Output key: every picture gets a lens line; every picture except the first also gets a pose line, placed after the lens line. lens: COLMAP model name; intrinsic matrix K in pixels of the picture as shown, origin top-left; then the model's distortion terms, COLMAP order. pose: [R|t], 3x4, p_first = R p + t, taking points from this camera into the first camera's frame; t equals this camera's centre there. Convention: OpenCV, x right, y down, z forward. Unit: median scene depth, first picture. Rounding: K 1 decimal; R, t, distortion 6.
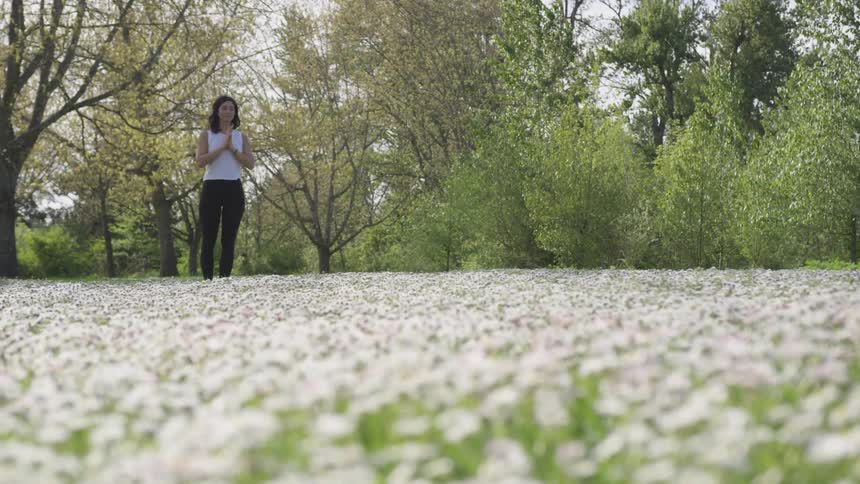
lens RADIAL K [[1463.7, 0, 430.0], [0, 1463.7, 242.0], [0, 0, 1]] dist [0.066483, 0.093053]
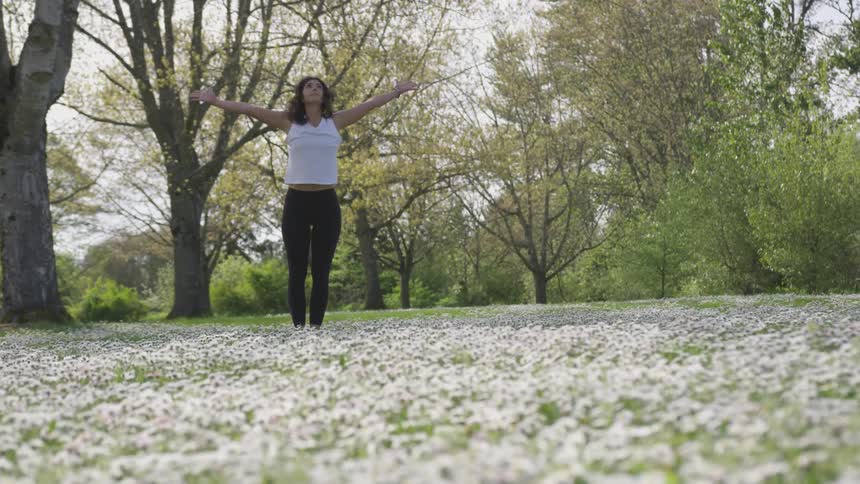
lens RADIAL K [[1463.7, 0, 430.0], [0, 1463.7, 242.0], [0, 0, 1]] dist [0.066483, 0.093053]
pose [[0.987722, -0.028143, -0.153667, 0.005438], [0.025502, 0.999492, -0.019126, -0.000171], [0.154127, 0.014972, 0.987938, 0.038801]]
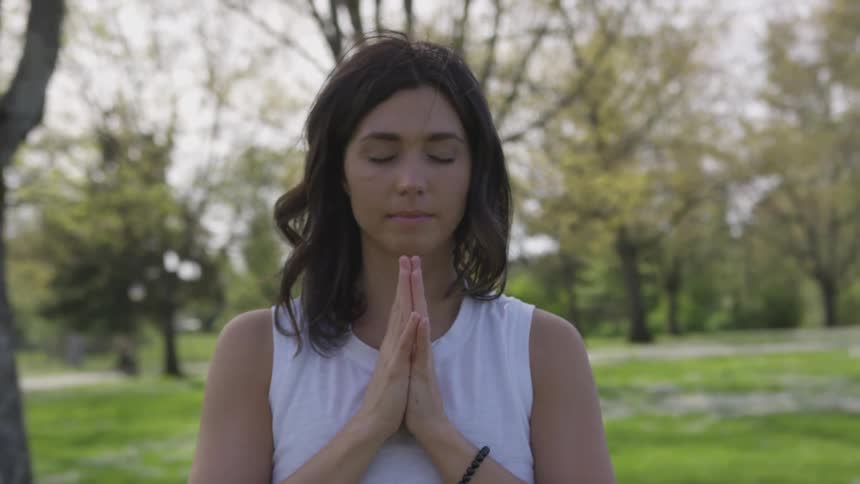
lens RADIAL K [[1463.7, 0, 430.0], [0, 1463.7, 242.0], [0, 0, 1]] dist [0.066483, 0.093053]
pose [[0.945063, -0.047519, -0.323415, -0.014128], [0.041999, 0.998829, -0.024030, -0.012120], [0.324178, 0.009127, 0.945952, 0.133176]]
